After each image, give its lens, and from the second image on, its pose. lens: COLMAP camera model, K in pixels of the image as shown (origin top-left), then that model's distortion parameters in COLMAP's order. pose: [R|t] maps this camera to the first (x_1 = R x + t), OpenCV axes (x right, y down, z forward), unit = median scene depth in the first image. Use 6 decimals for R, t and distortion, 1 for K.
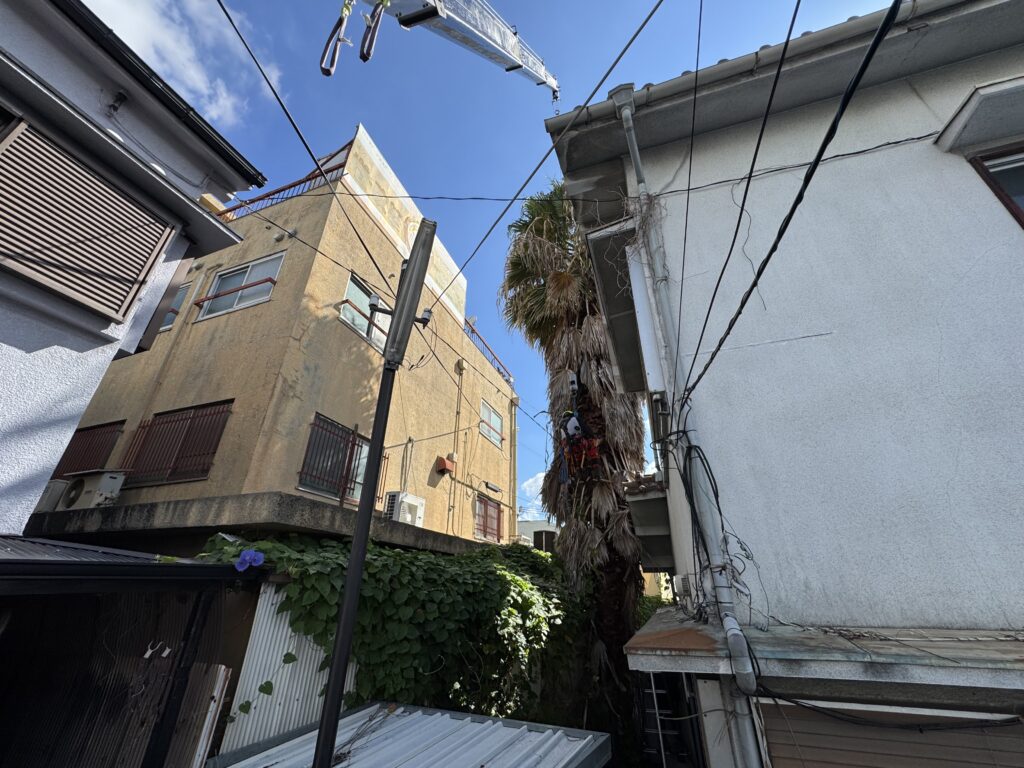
lens RADIAL K [[408.7, 0, 513.4], [0, 408.7, 381.3], [0, 0, 1]] dist [-0.003704, -0.000265]
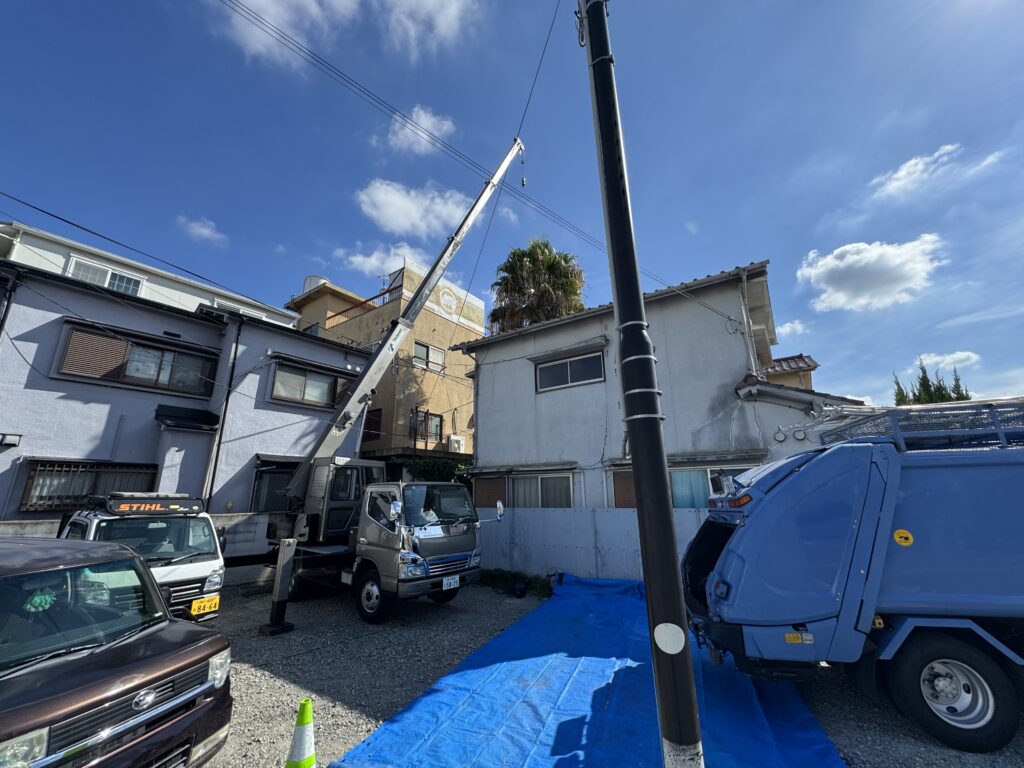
lens RADIAL K [[408.7, 0, 511.0], [0, 408.7, 380.4], [0, 0, 1]] dist [-0.003704, -0.000265]
pose [[0.965688, -0.088727, -0.244079, 0.600351], [0.136665, 0.972791, 0.187083, -0.387335], [0.220838, -0.214021, 0.951538, -0.984885]]
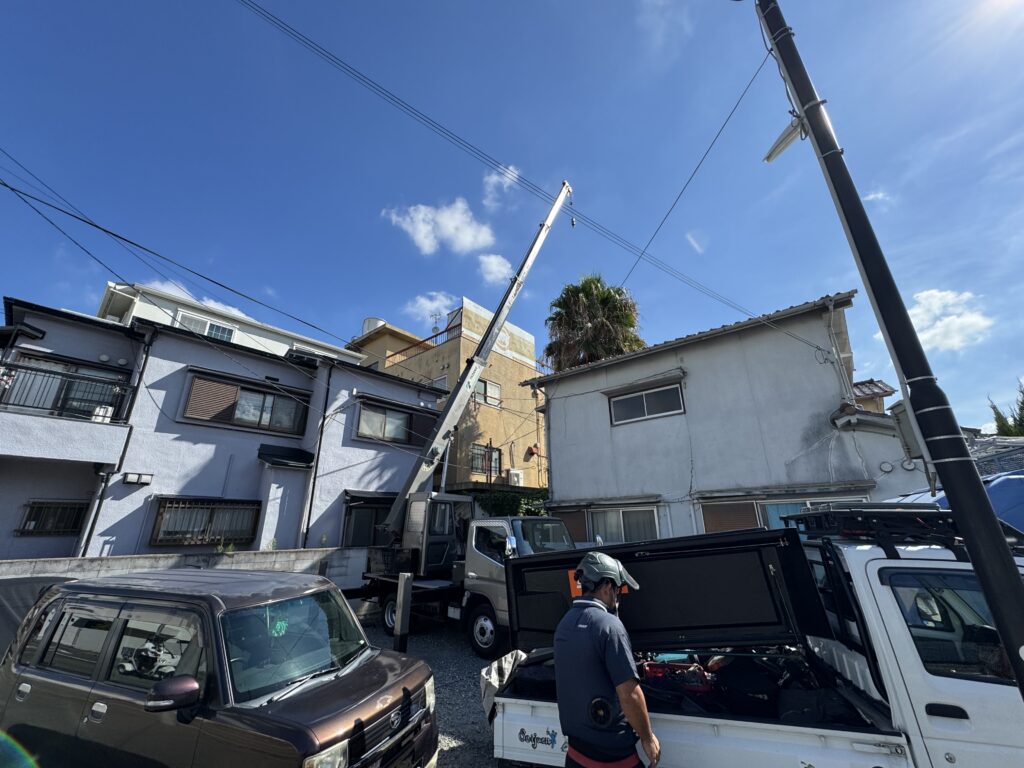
lens RADIAL K [[408.7, 0, 511.3], [0, 408.7, 381.2], [0, 0, 1]] dist [-0.003704, -0.000265]
pose [[0.943094, -0.133164, -0.304700, 0.471749], [0.171741, 0.979701, 0.103401, -0.427335], [0.284745, -0.149846, 0.946819, -1.055258]]
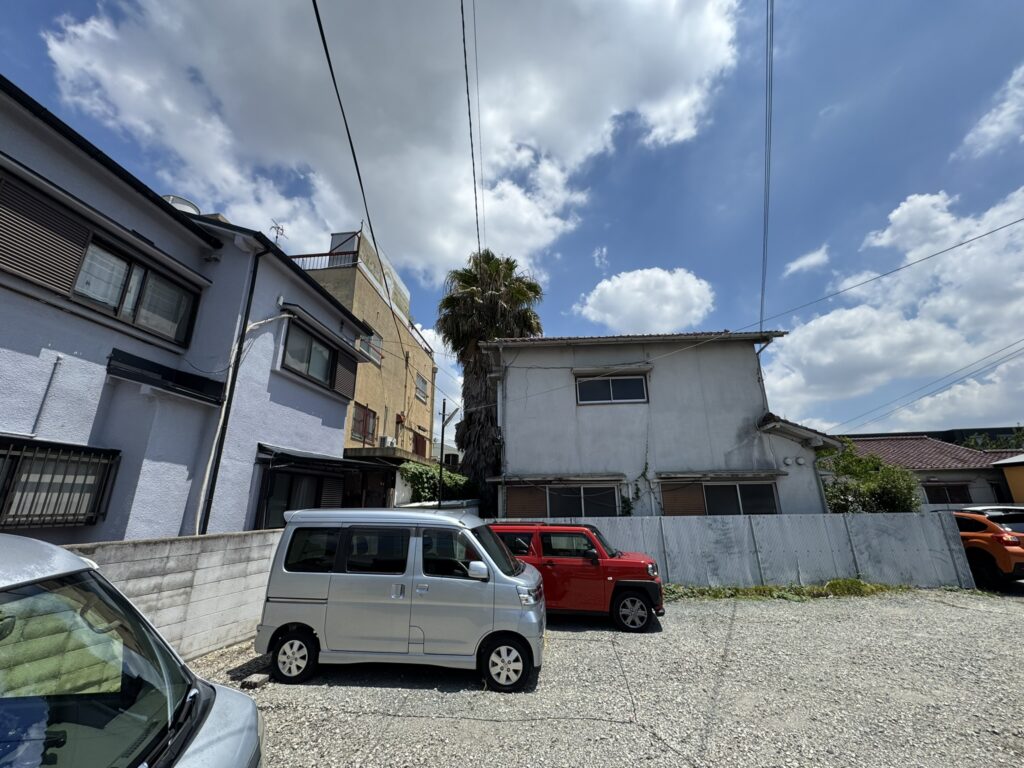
lens RADIAL K [[408.7, 0, 512.4], [0, 408.7, 381.1], [0, 0, 1]] dist [-0.003704, -0.000265]
pose [[0.963506, 0.059435, 0.261006, -0.206269], [-0.106728, 0.979483, 0.170944, -0.375315], [-0.245491, -0.192562, 0.950081, -0.940823]]
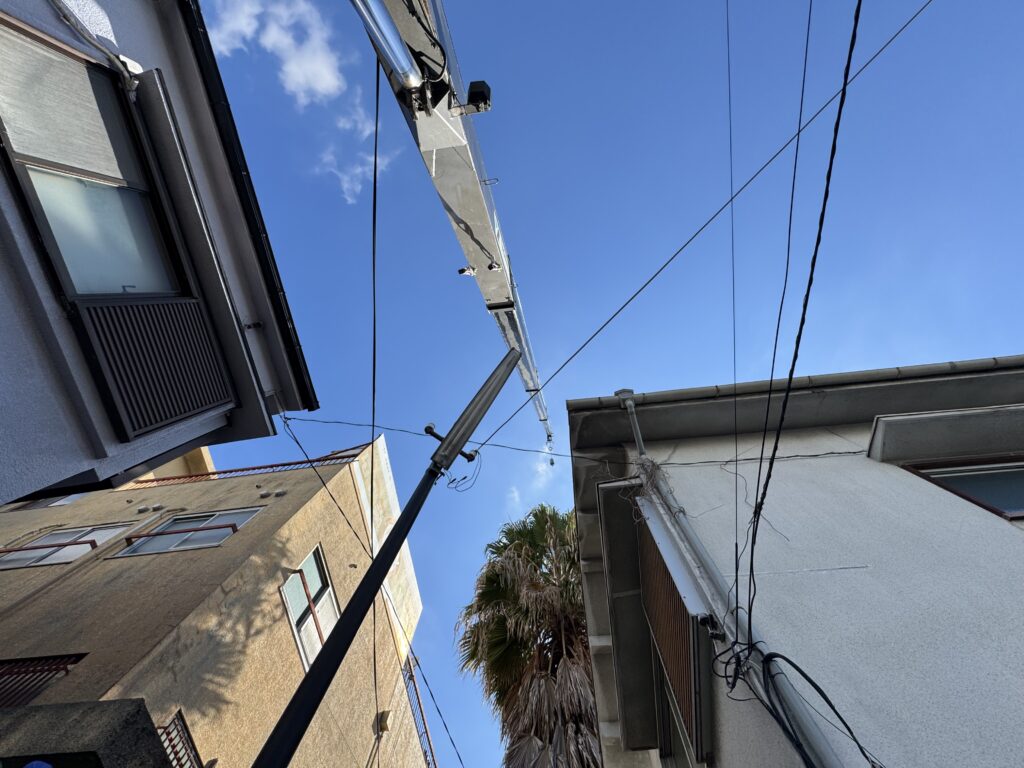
lens RADIAL K [[408.7, 0, 512.3], [0, 408.7, 378.0], [0, 0, 1]] dist [-0.003704, -0.000265]
pose [[0.978428, 0.206580, -0.001691, -0.041716], [-0.135759, 0.636784, -0.758997, 0.131876], [-0.155717, 0.742853, 0.651092, 0.048163]]
